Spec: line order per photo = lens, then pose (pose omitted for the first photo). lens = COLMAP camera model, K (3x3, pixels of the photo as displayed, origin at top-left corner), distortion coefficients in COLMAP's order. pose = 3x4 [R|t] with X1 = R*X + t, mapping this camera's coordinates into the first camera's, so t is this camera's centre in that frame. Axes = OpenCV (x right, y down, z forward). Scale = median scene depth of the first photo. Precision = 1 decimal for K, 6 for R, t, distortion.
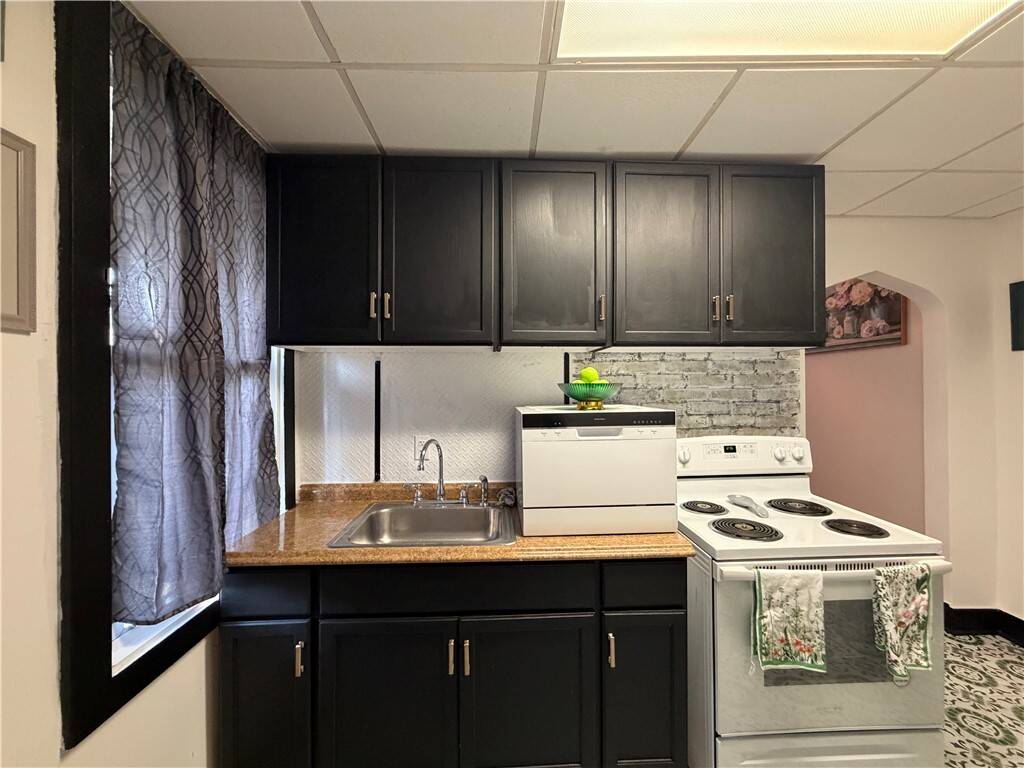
lens RADIAL K [[407.6, 0, 509.2], [0, 407.6, 384.6], [0, 0, 1]] dist [0.000222, 0.000008]
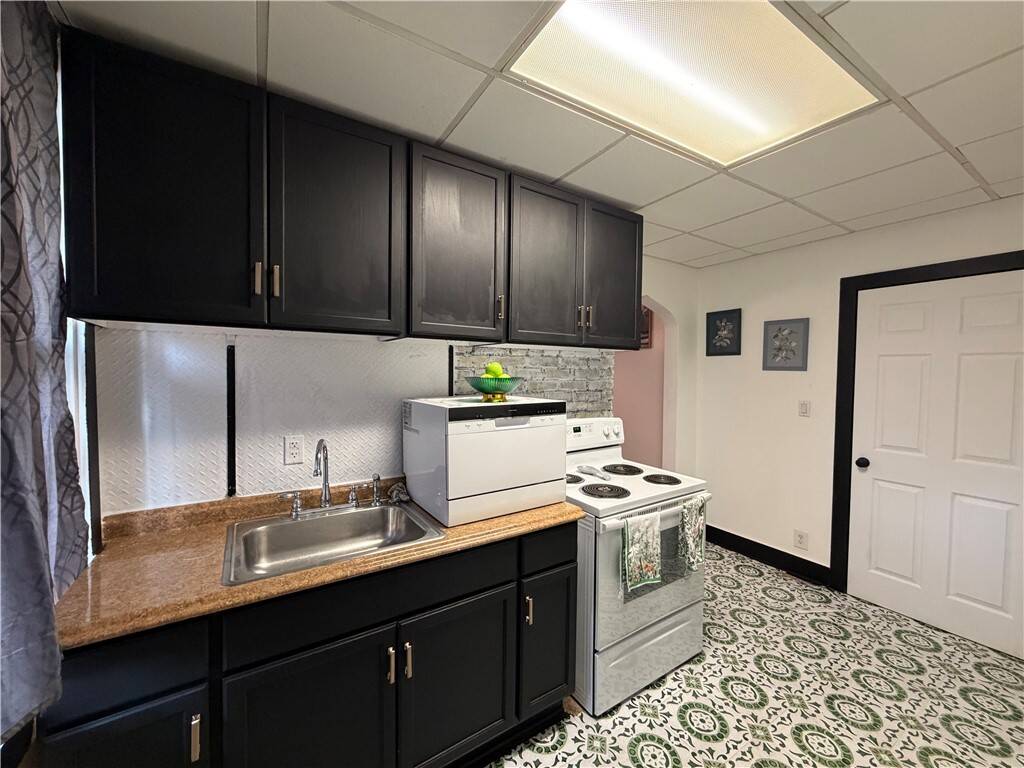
lens RADIAL K [[407.6, 0, 509.1], [0, 407.6, 385.0], [0, 0, 1]] dist [0.000222, 0.000008]
pose [[0.859650, -0.004685, 0.510863, -0.303887], [-0.014471, 0.999333, 0.033516, -0.018349], [-0.510679, -0.036205, 0.859009, 0.049104]]
